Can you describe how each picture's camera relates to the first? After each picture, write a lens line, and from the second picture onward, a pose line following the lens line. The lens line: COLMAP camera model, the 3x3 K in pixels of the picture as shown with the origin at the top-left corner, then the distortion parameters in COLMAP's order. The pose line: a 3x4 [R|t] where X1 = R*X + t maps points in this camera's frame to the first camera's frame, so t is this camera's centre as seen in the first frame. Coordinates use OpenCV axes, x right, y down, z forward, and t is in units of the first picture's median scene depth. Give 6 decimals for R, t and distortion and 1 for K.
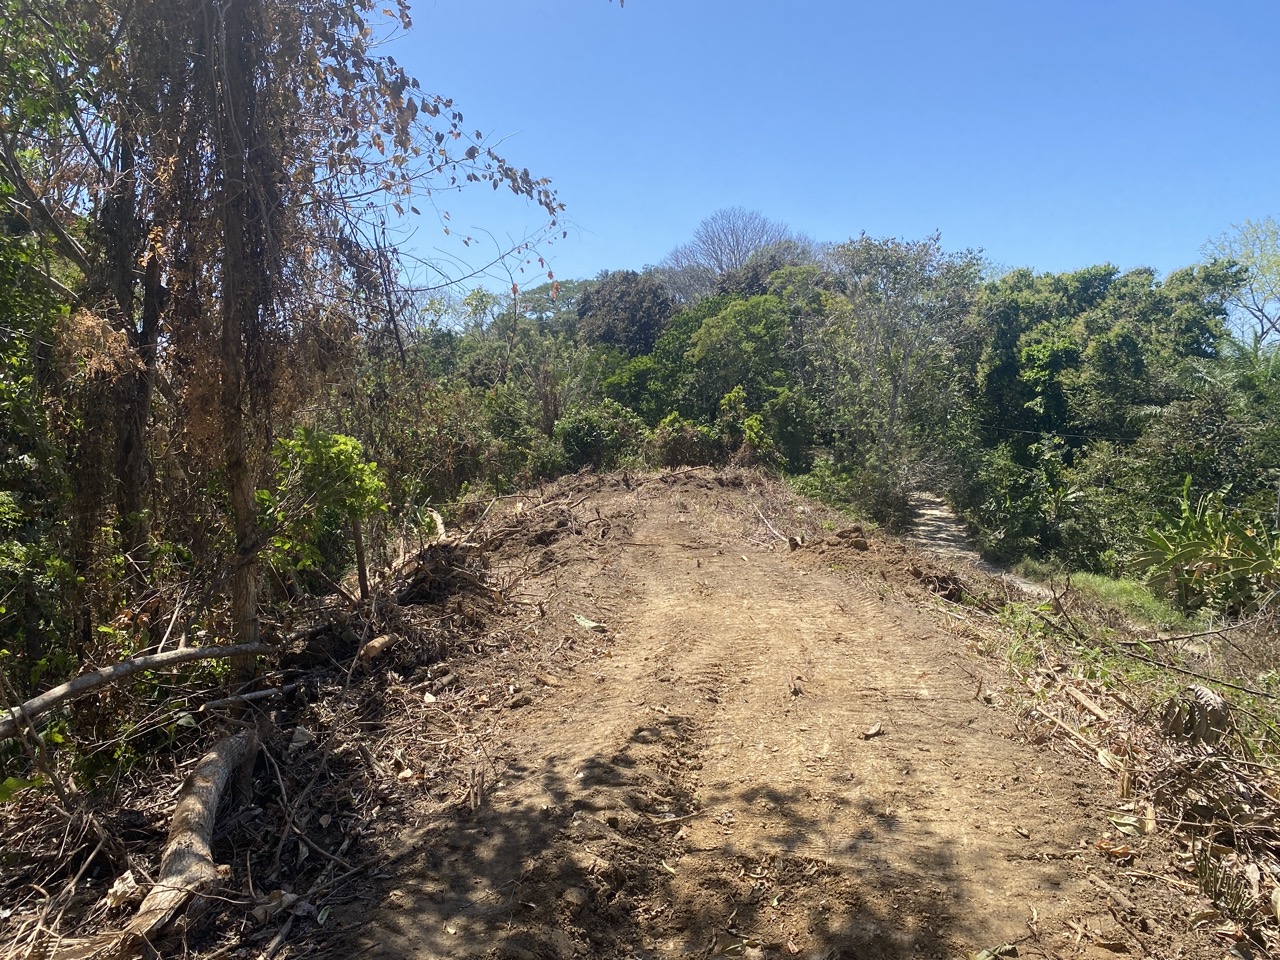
lens RADIAL K [[966.3, 0, 630.0], [0, 966.3, 475.6], [0, 0, 1]] dist [-0.020702, 0.006718]
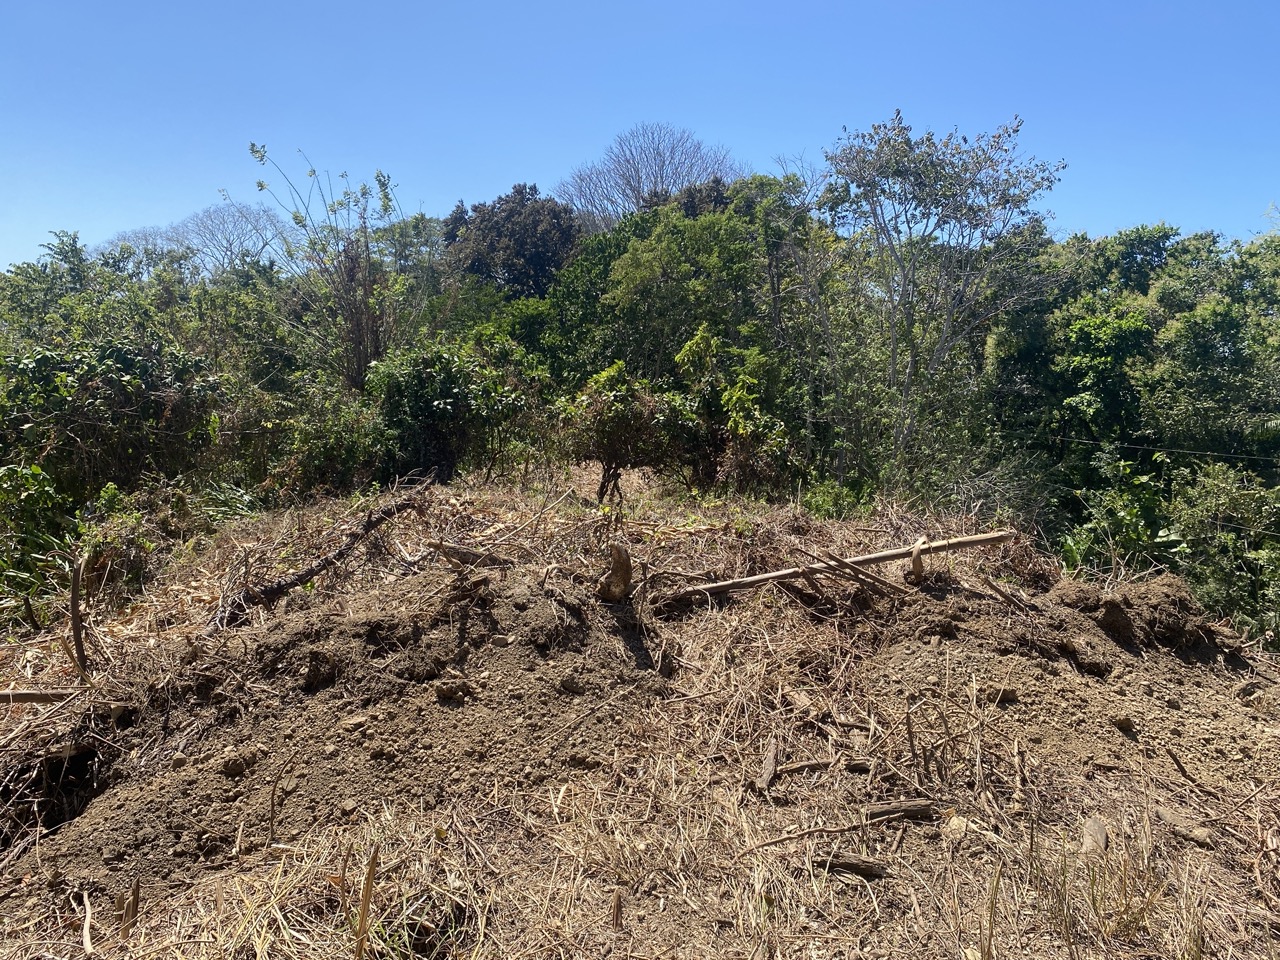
lens RADIAL K [[966.3, 0, 633.3], [0, 966.3, 491.7], [0, 0, 1]] dist [-0.020702, 0.006718]
pose [[0.987702, 0.052962, 0.147104, -0.012333], [-0.057165, 0.998064, 0.024489, -0.007994], [-0.145522, -0.032597, 0.988818, 0.367054]]
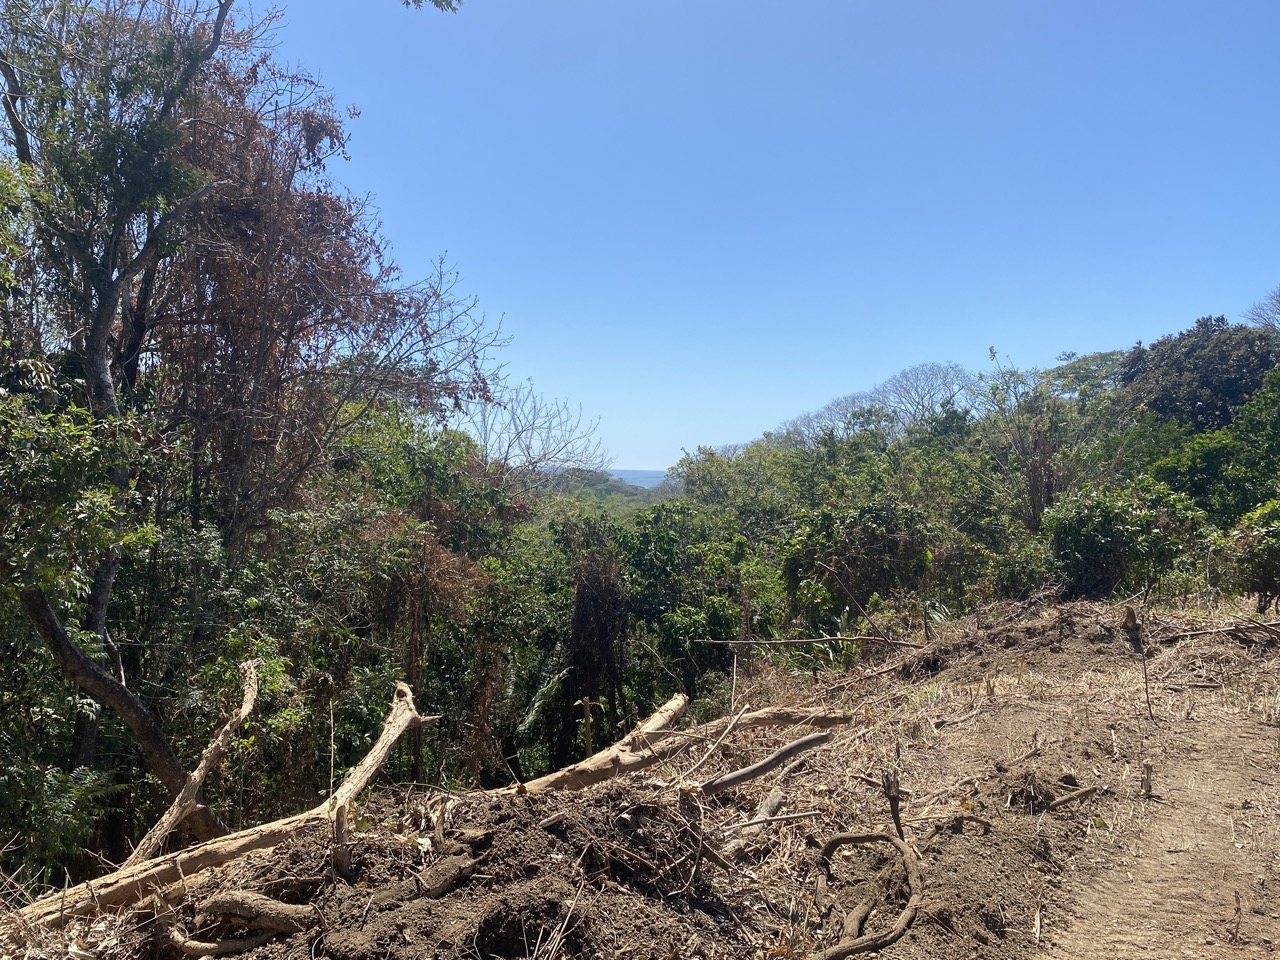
lens RADIAL K [[966.3, 0, 626.8], [0, 966.3, 494.0], [0, 0, 1]] dist [-0.020702, 0.006718]
pose [[0.855971, 0.029290, -0.516194, 0.009412], [-0.071711, 0.995470, -0.062429, -0.005163], [0.512027, 0.090454, 0.854193, 0.231515]]
